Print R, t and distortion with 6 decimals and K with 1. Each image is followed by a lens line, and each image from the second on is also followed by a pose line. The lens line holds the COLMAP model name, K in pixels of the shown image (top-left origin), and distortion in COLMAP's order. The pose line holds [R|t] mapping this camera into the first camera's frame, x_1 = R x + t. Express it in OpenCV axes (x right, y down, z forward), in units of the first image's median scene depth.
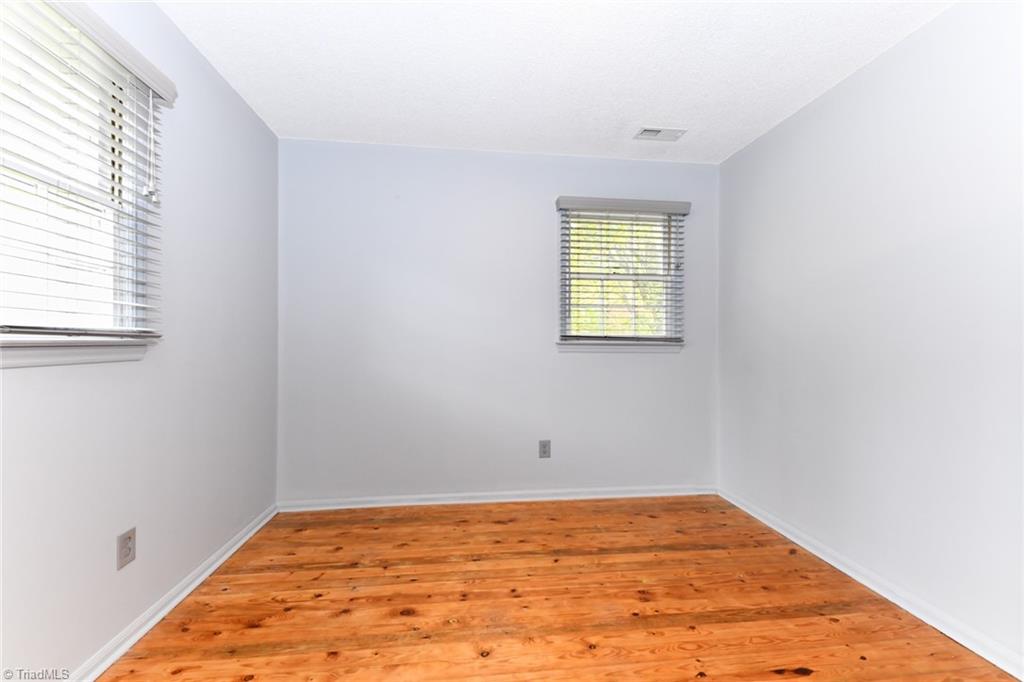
lens RADIAL K [[409.7, 0, 512.4], [0, 409.7, 351.6], [0, 0, 1]] dist [0.024343, -0.012178]
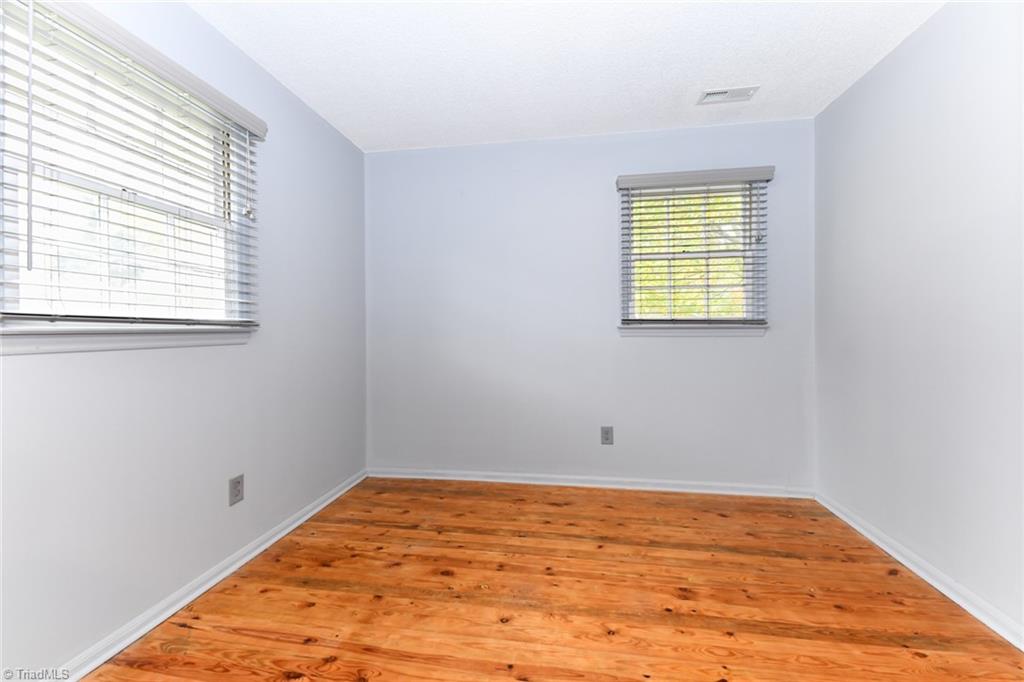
lens RADIAL K [[410.1, 0, 512.0], [0, 410.1, 341.0], [0, 0, 1]] dist [0.021676, -0.010260]
pose [[0.964912, -0.004719, -0.262533, 0.188428], [0.006073, 0.999972, 0.004347, 0.009205], [0.262505, -0.005789, 0.964913, -0.009482]]
